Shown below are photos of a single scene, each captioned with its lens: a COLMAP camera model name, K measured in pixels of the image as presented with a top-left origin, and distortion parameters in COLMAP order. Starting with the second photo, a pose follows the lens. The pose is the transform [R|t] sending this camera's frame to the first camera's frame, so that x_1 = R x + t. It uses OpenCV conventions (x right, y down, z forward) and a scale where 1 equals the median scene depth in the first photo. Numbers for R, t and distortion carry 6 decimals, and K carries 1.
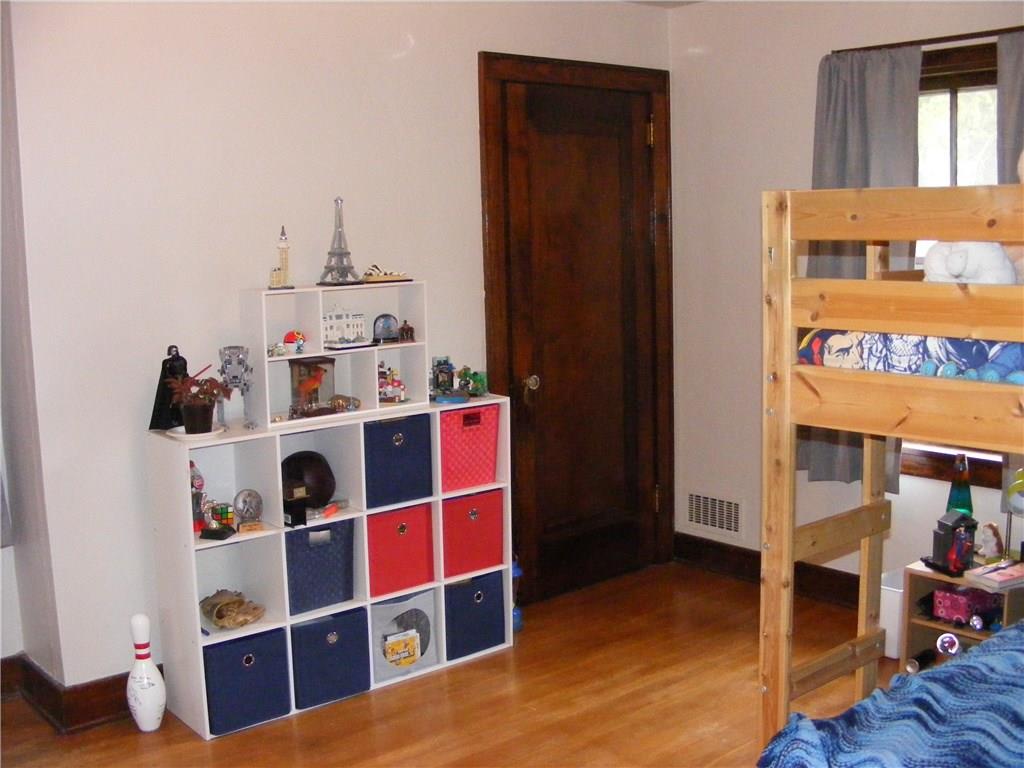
lens RADIAL K [[1192.3, 0, 512.0], [0, 1192.3, 384.0], [0, 0, 1]] dist [-0.310030, 0.524695]
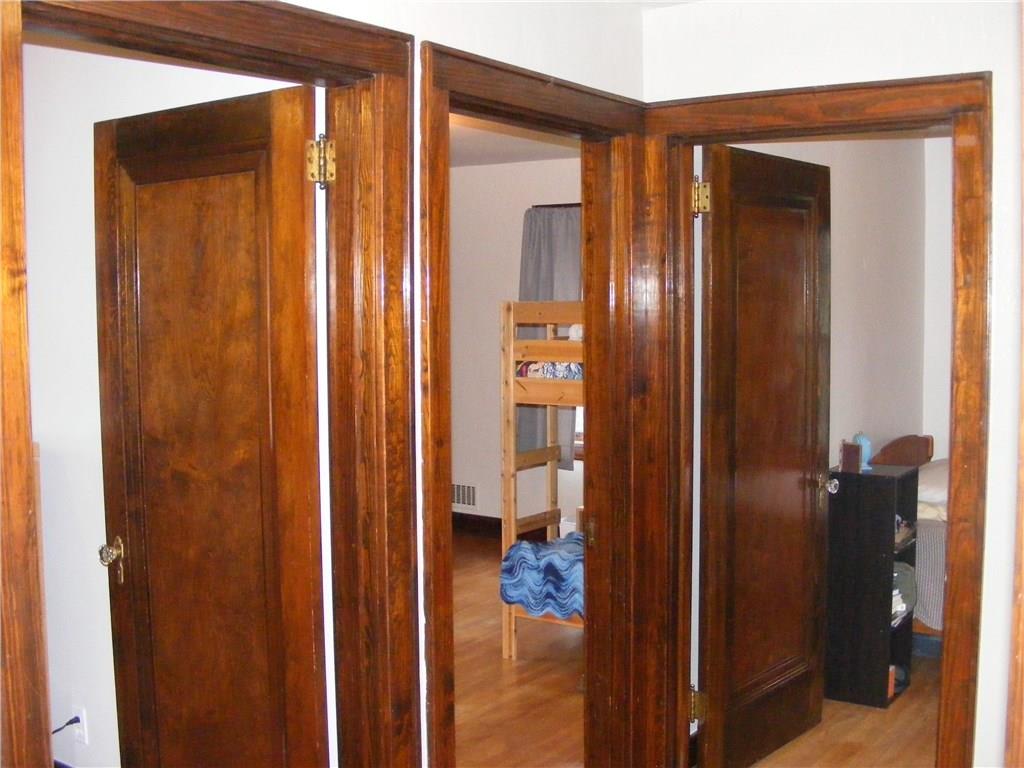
lens RADIAL K [[1139.0, 0, 512.0], [0, 1139.0, 384.0], [0, 0, 1]] dist [-0.152905, -0.003183]
pose [[0.969352, 0.000691, 0.245676, -0.314493], [0.013933, 0.998232, -0.057785, 0.126593], [-0.245282, 0.059437, 0.967628, -1.163762]]
